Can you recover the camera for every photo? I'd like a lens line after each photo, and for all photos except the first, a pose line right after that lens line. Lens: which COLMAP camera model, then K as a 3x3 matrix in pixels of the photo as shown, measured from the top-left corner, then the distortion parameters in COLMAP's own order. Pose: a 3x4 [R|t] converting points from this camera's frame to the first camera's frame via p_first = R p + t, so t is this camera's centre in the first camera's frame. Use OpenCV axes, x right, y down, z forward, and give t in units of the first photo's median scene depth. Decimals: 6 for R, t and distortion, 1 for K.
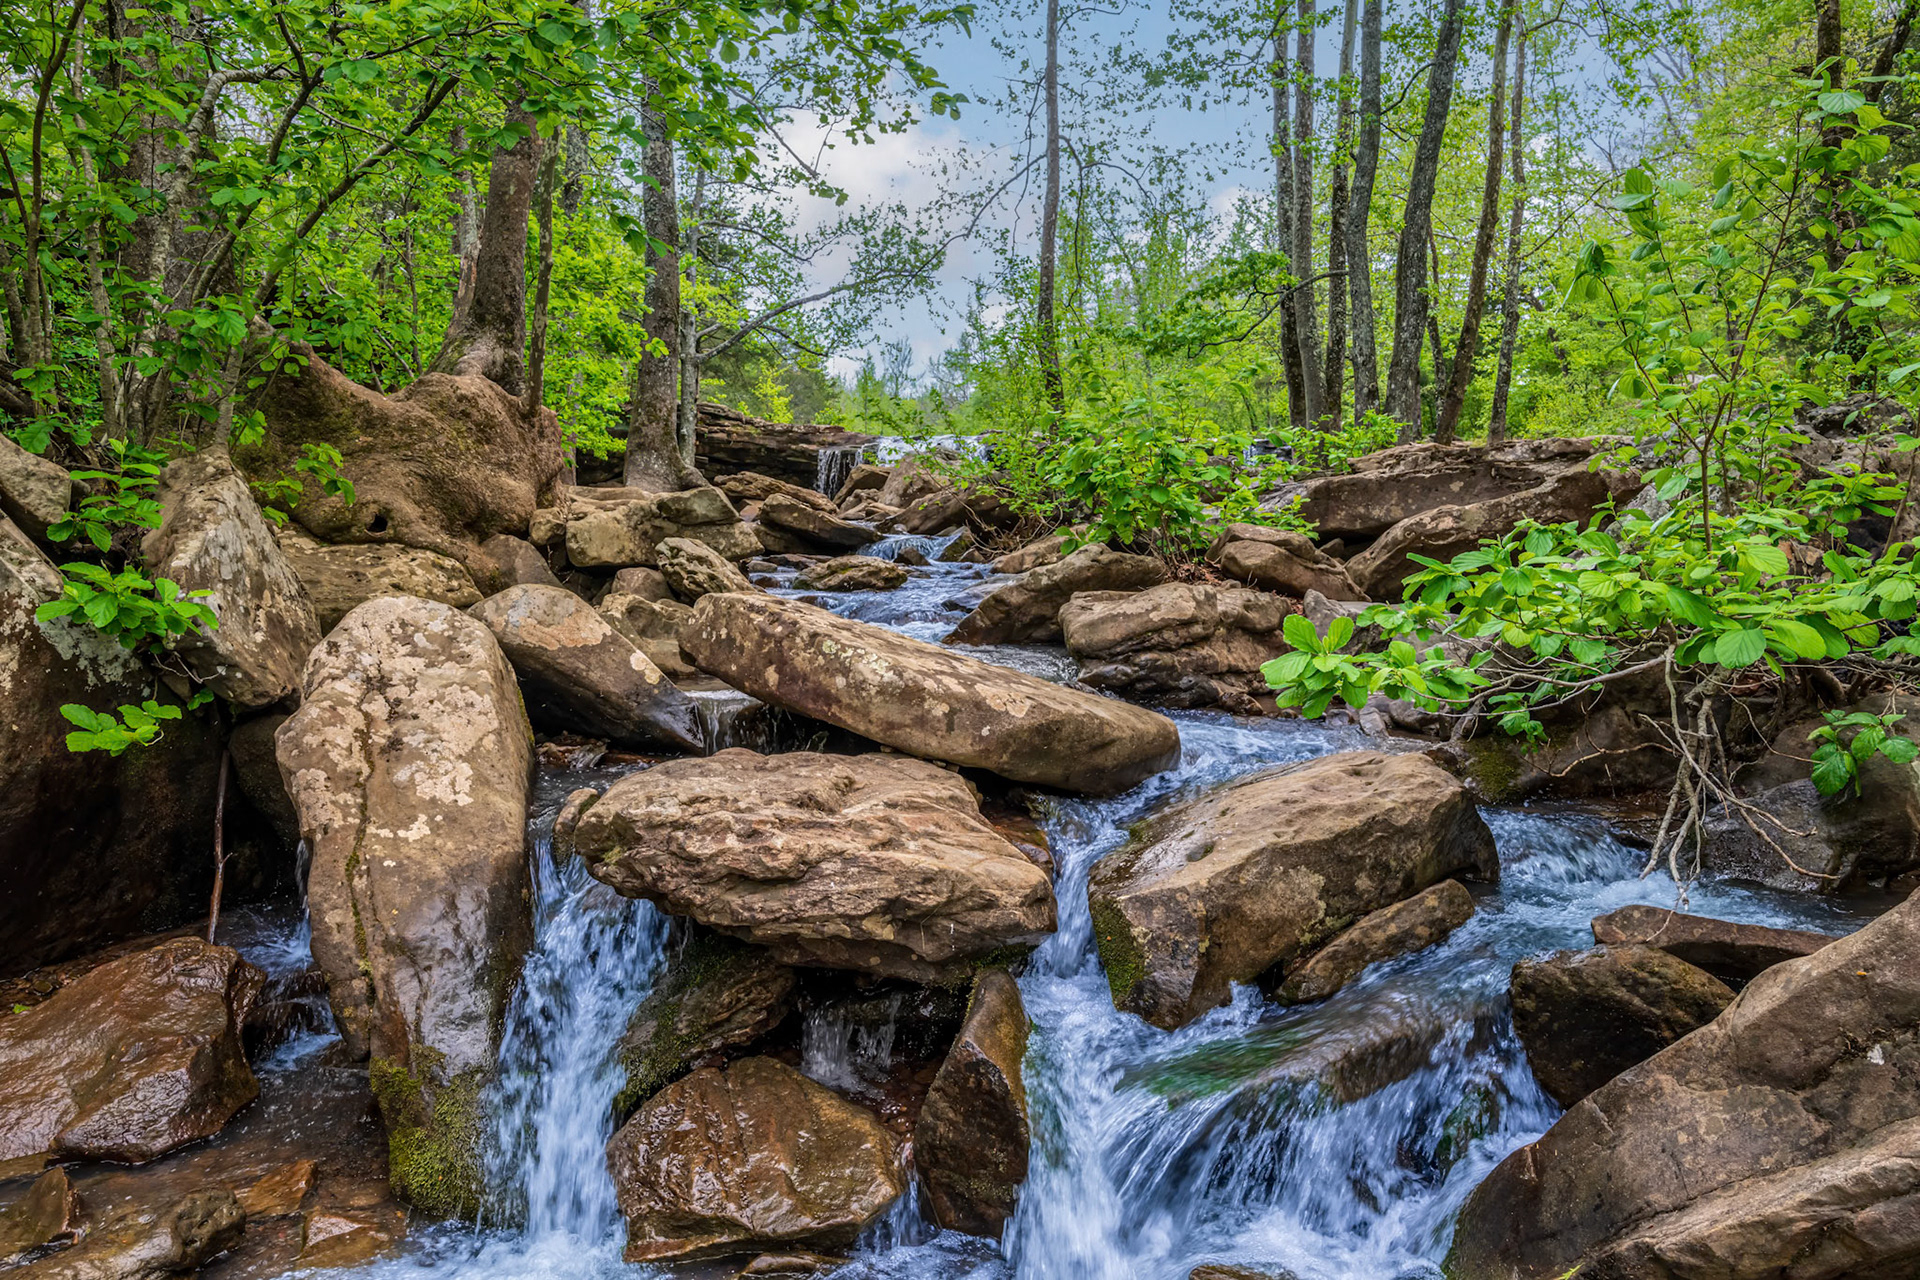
lens RADIAL K [[1234.2, 0, 960.0], [0, 1234.2, 640.0], [0, 0, 1]] dist [0.000954, -0.001016]
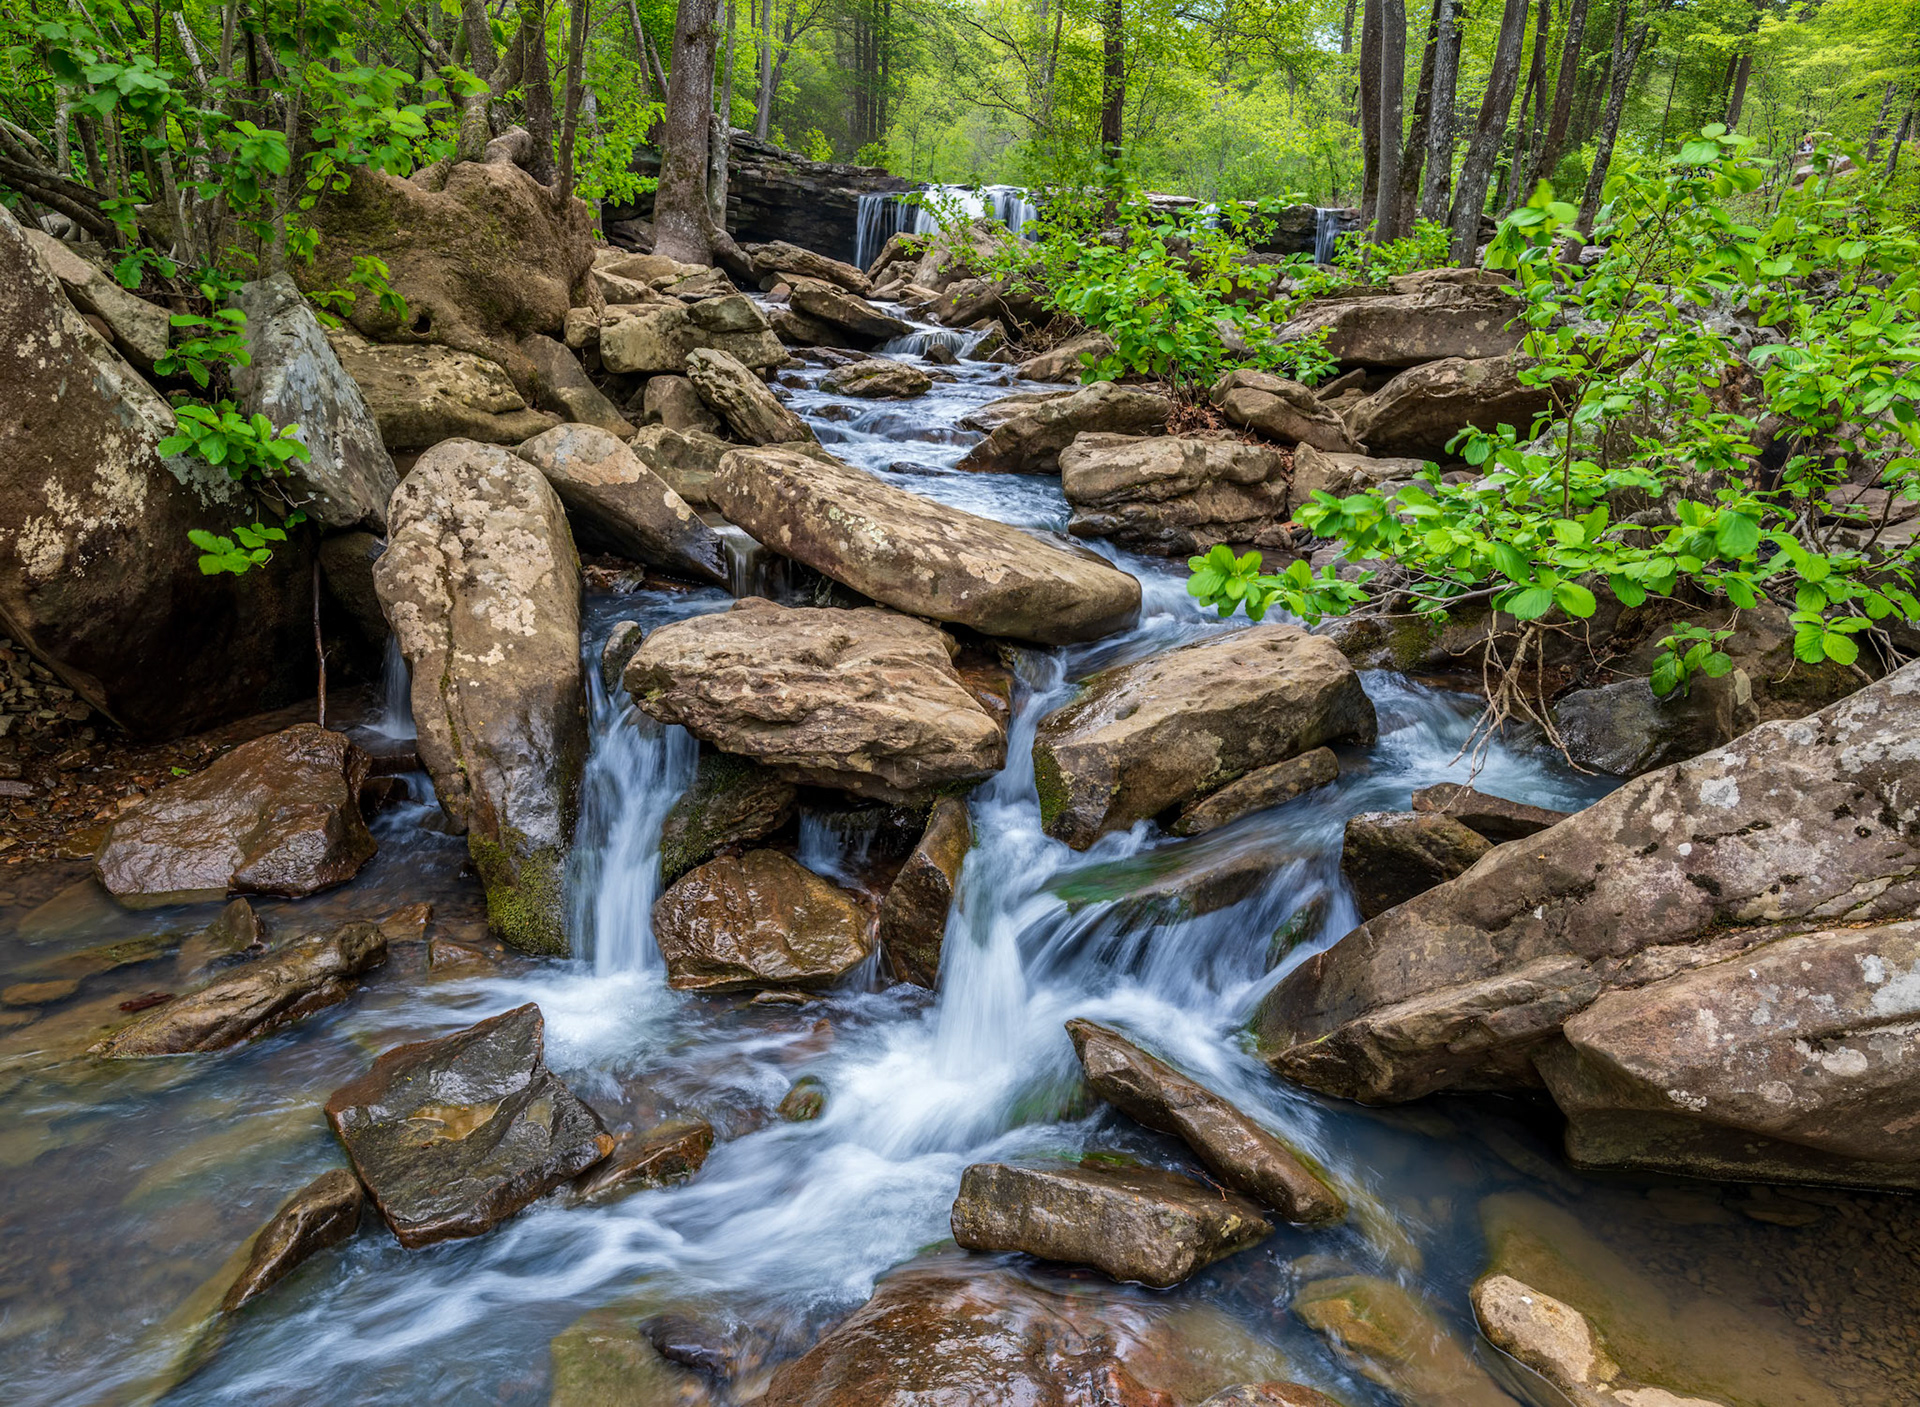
lens RADIAL K [[1298.0, 0, 971.4], [0, 1298.0, 706.0], [0, 0, 1]] dist [0.003435, -0.002298]
pose [[0.998177, 0.057605, -0.017992, 0.057278], [-0.051595, 0.969223, 0.240716, -0.125263], [0.031305, -0.239349, 0.970429, -0.236049]]
